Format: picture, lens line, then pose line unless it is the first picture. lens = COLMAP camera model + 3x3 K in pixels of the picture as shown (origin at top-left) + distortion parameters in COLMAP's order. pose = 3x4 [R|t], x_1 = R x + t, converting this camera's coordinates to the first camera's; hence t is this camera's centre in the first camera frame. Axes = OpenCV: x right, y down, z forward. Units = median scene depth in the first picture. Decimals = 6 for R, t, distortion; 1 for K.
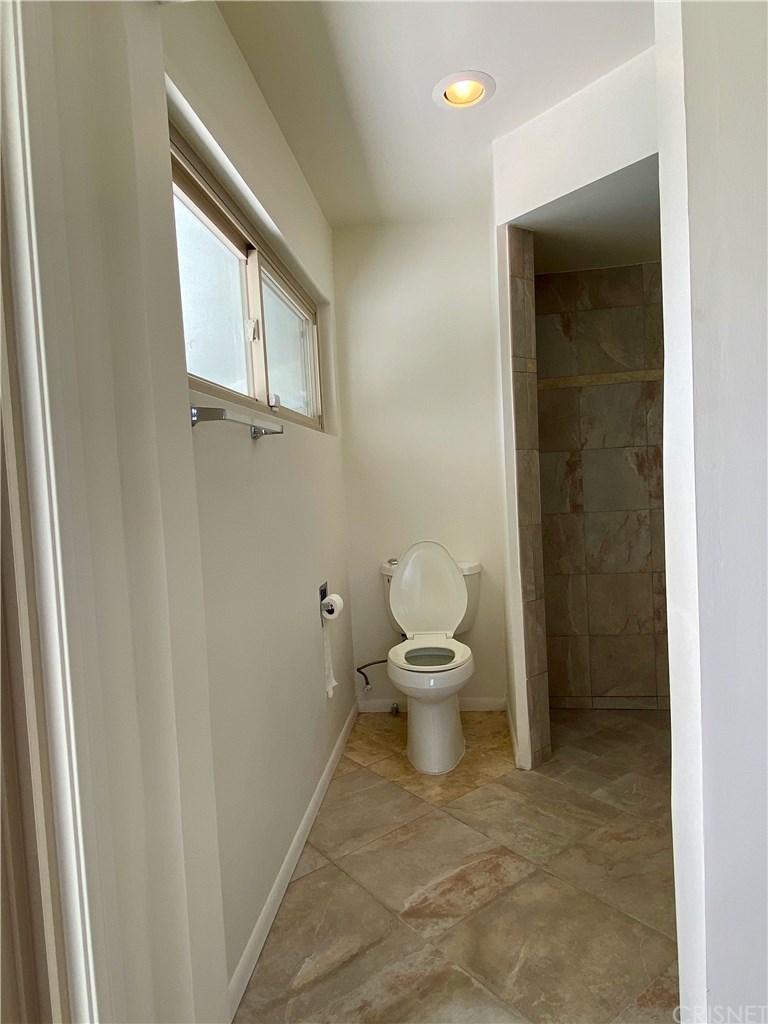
lens RADIAL K [[634.5, 0, 382.7], [0, 634.5, 514.2], [0, 0, 1]] dist [0.077333, -0.074991]
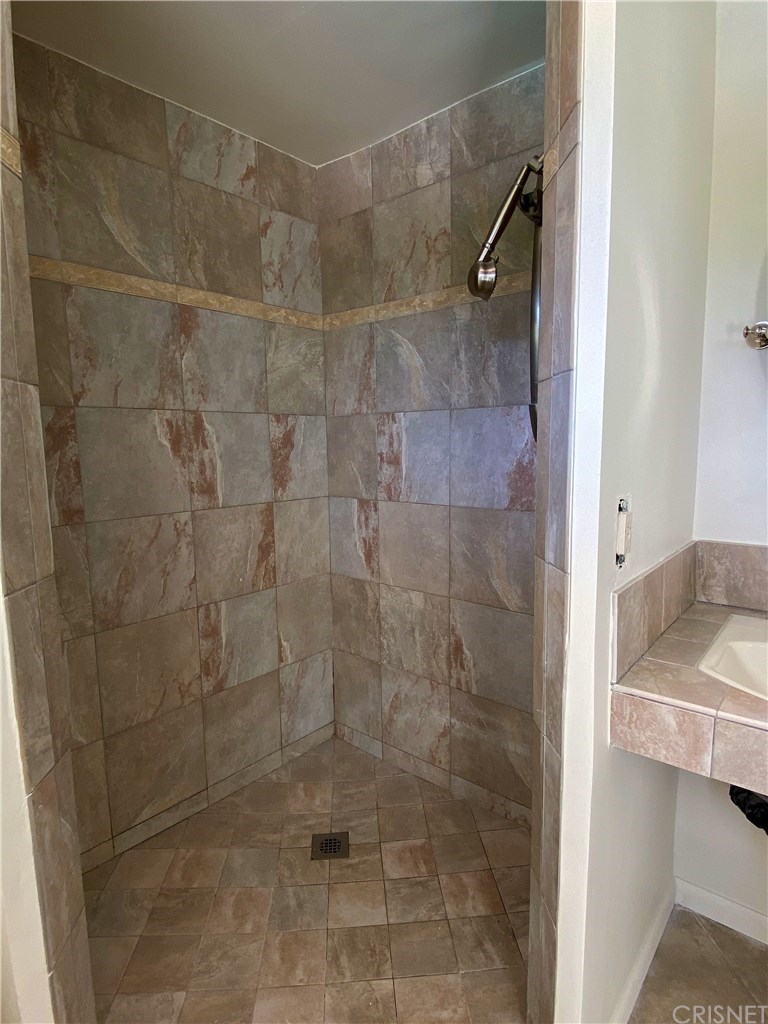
lens RADIAL K [[555.8, 0, 385.1], [0, 555.8, 514.1], [0, 0, 1]] dist [0.001604, -0.001765]
pose [[0.546010, -0.061363, 0.835528, 0.060177], [0.027776, 0.998092, 0.055151, -0.029643], [-0.837318, -0.006905, 0.546673, 0.535626]]
